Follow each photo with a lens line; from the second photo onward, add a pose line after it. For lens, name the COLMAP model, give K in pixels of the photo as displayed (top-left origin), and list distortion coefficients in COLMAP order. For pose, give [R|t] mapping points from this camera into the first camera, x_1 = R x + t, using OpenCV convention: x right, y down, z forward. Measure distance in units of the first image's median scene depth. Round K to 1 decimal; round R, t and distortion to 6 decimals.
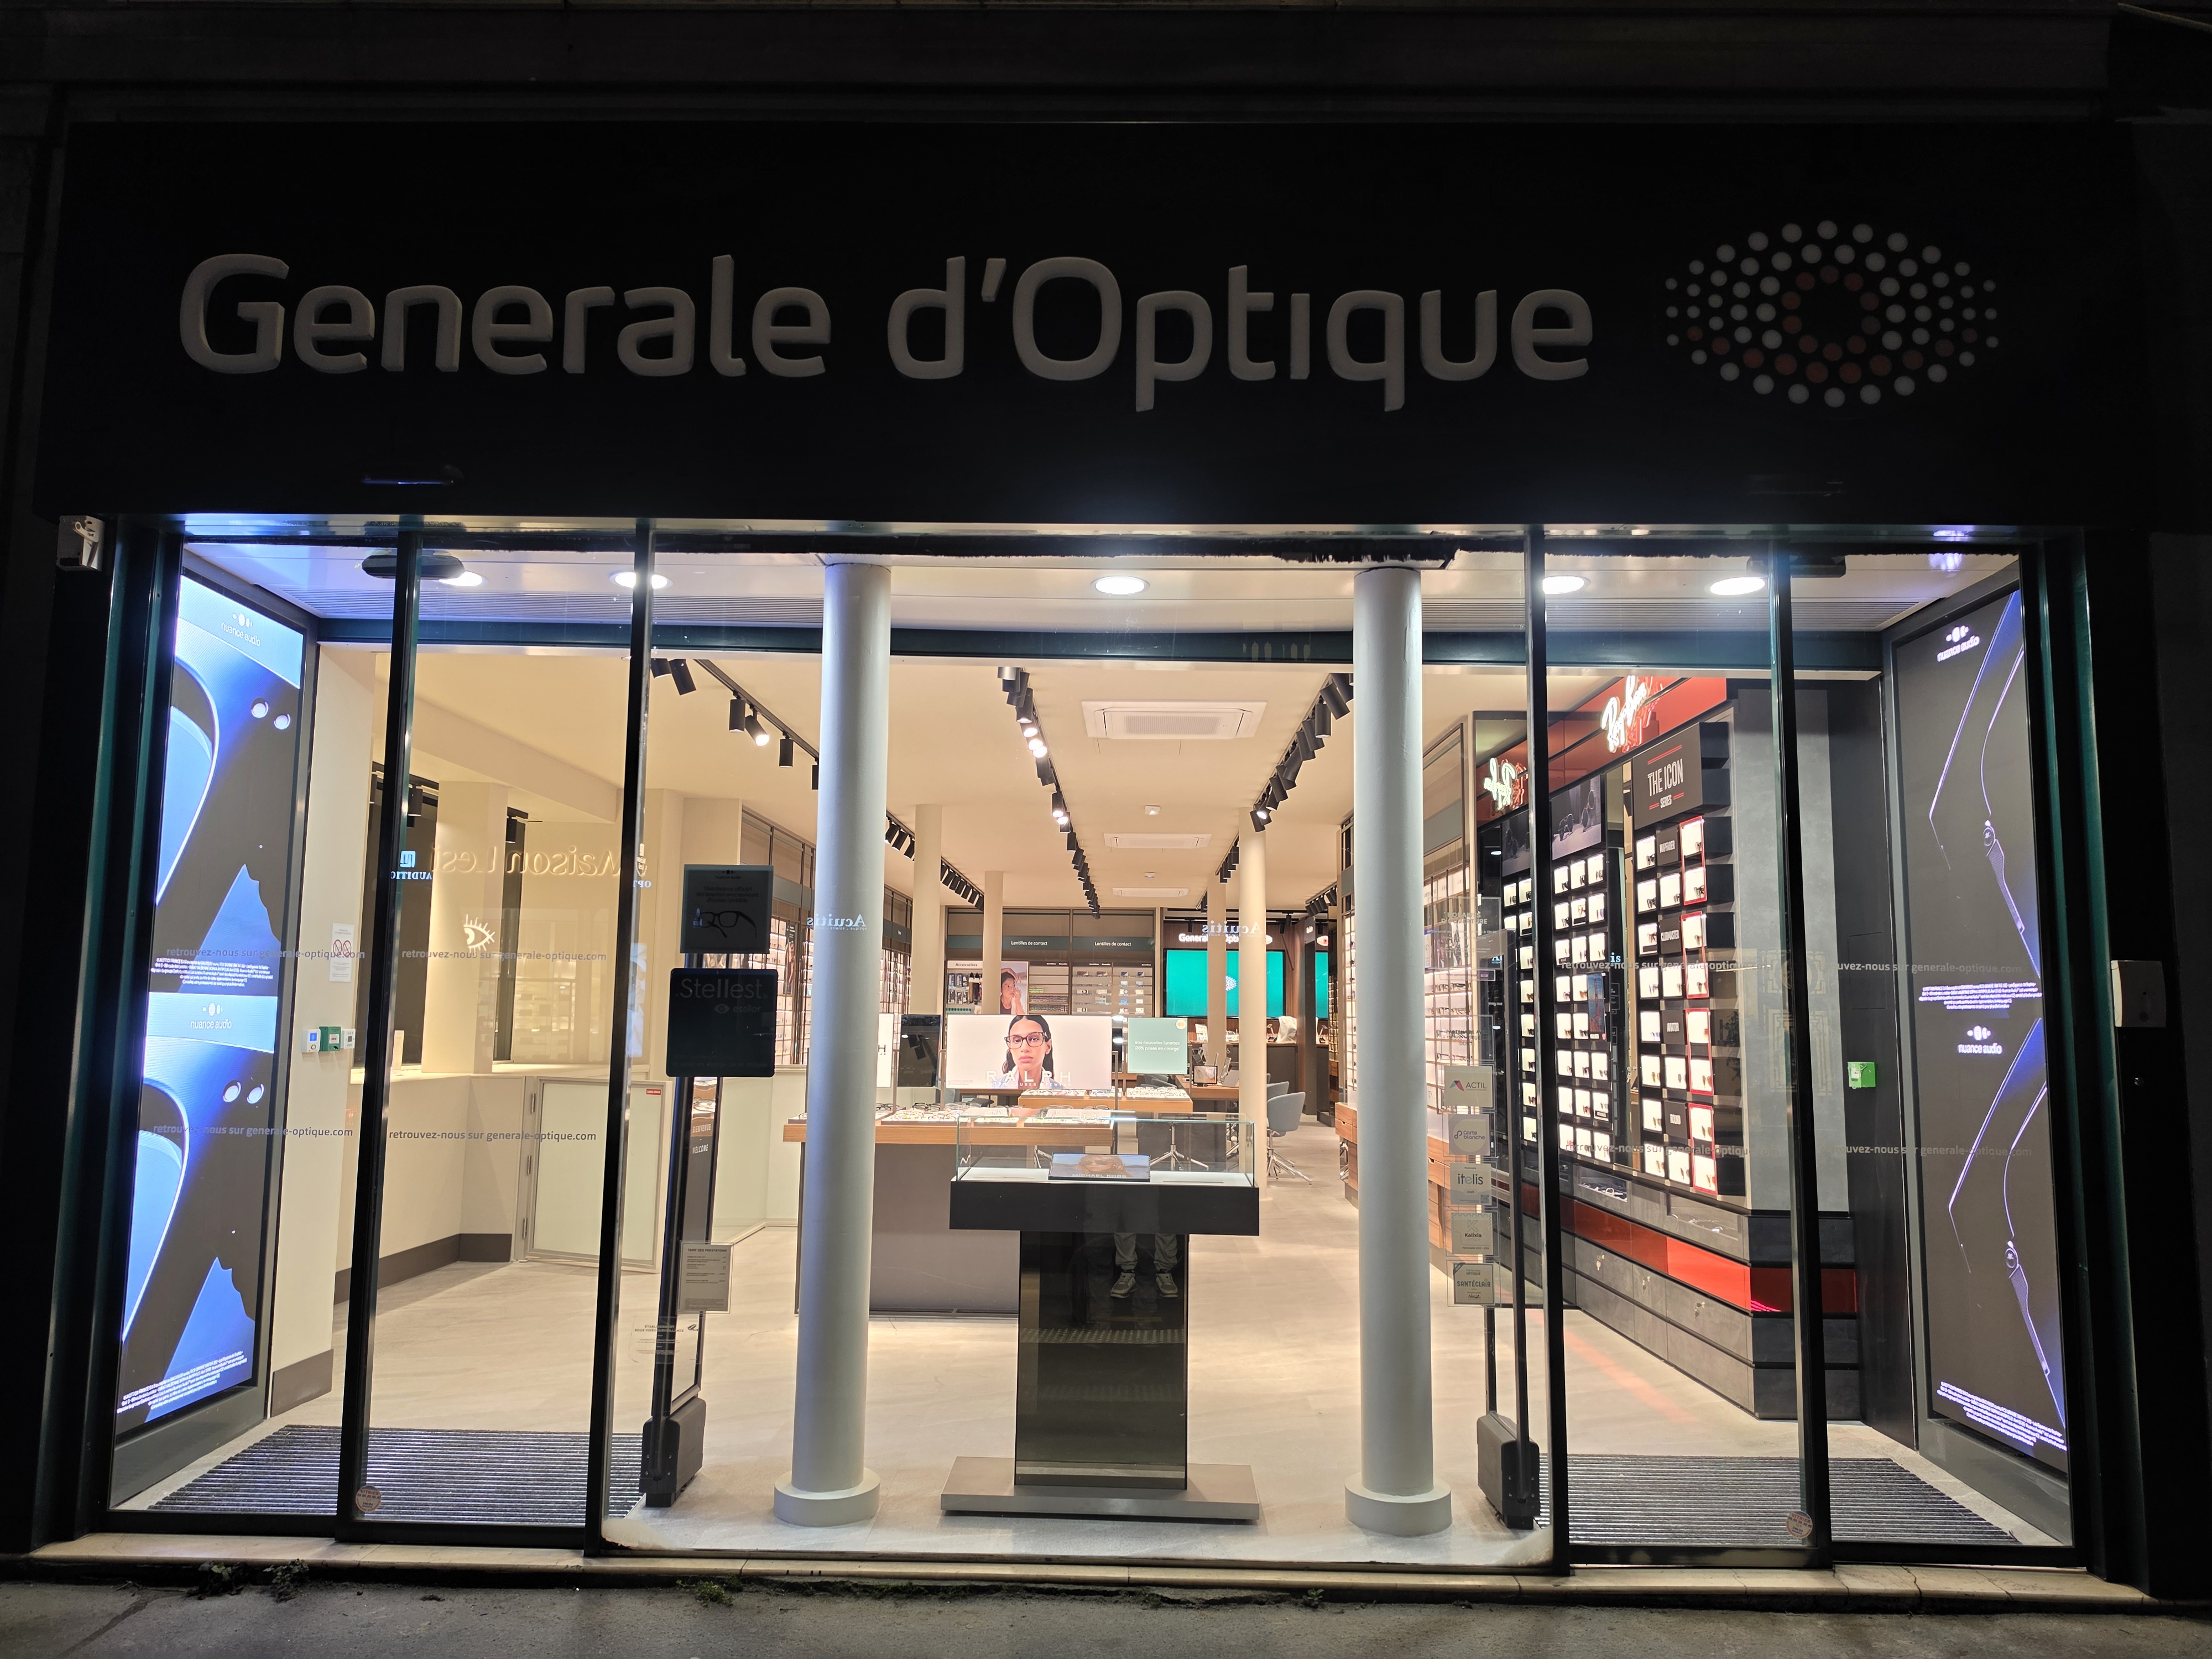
lens RADIAL K [[1506.6, 0, 1105.5], [0, 1506.6, 835.9], [0, 0, 1]] dist [-0.002935, 0.000730]
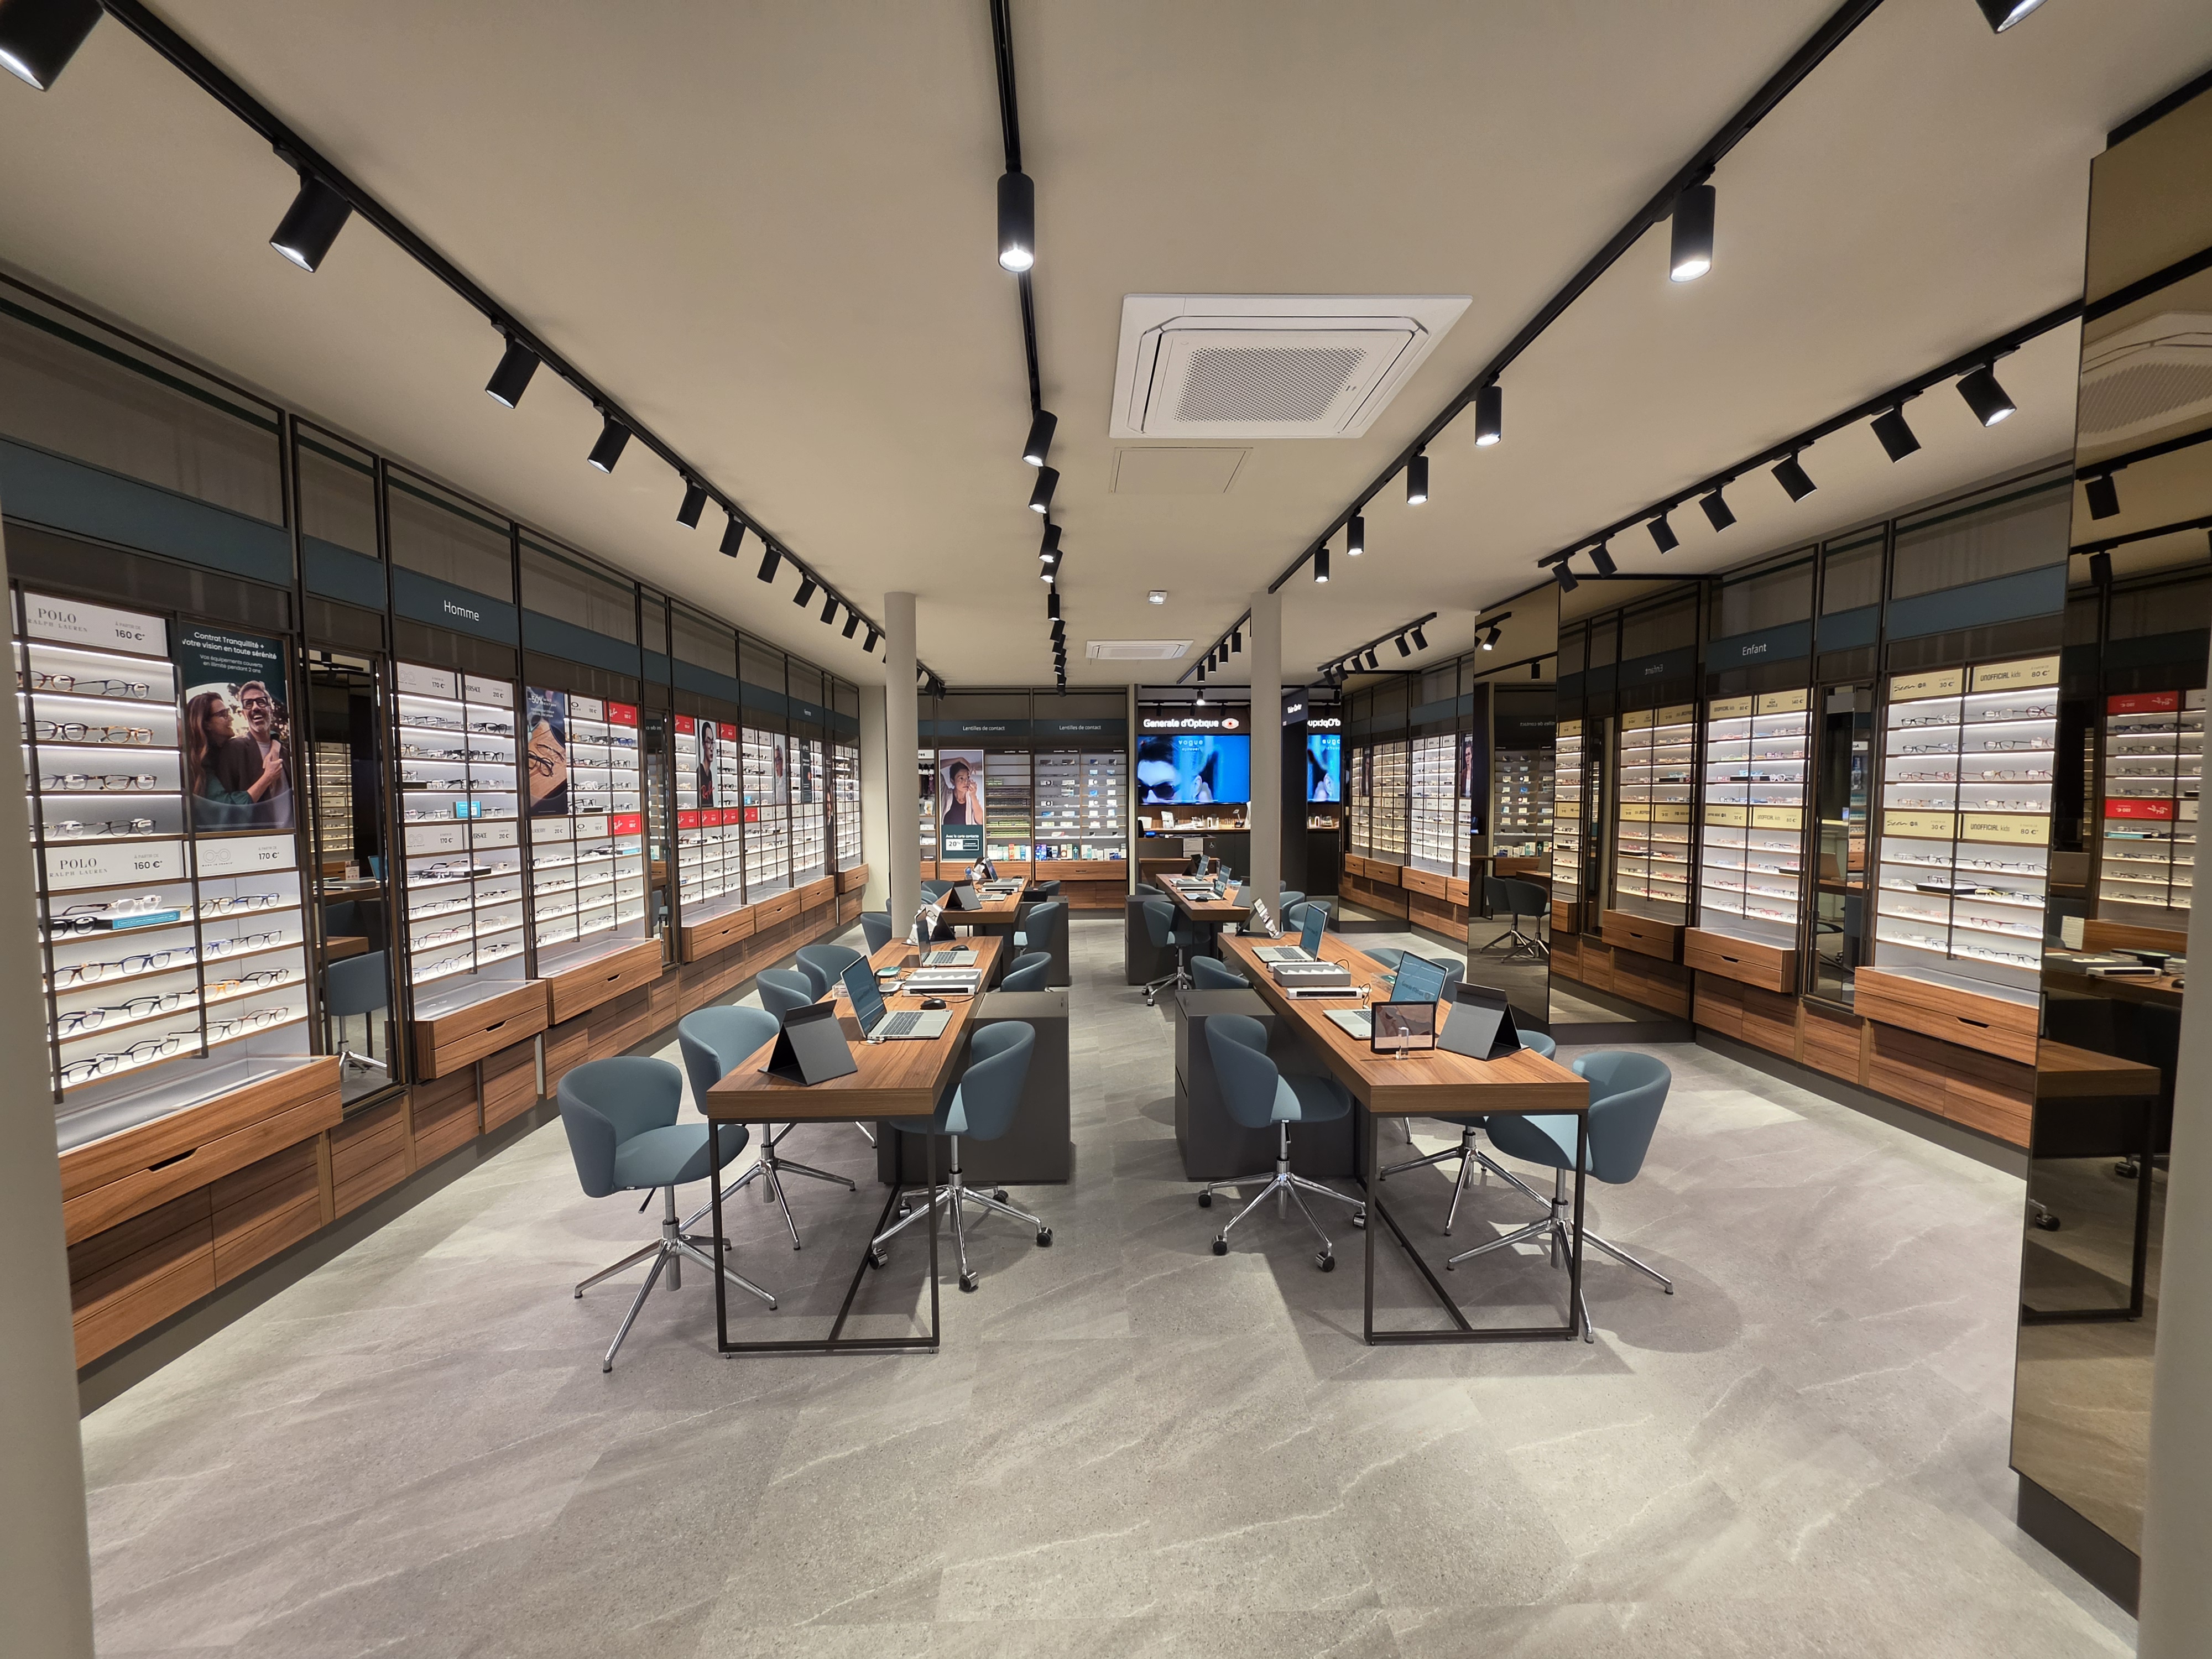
lens RADIAL K [[893.5, 0, 1100.7], [0, 893.5, 839.3], [0, 0, 1]] dist [0.000298, 0.000042]
pose [[0.998041, -0.021668, 0.058691, -0.015044], [0.011087, 0.984519, 0.174926, 0.044888], [-0.061573, -0.173933, 0.982831, 0.478184]]
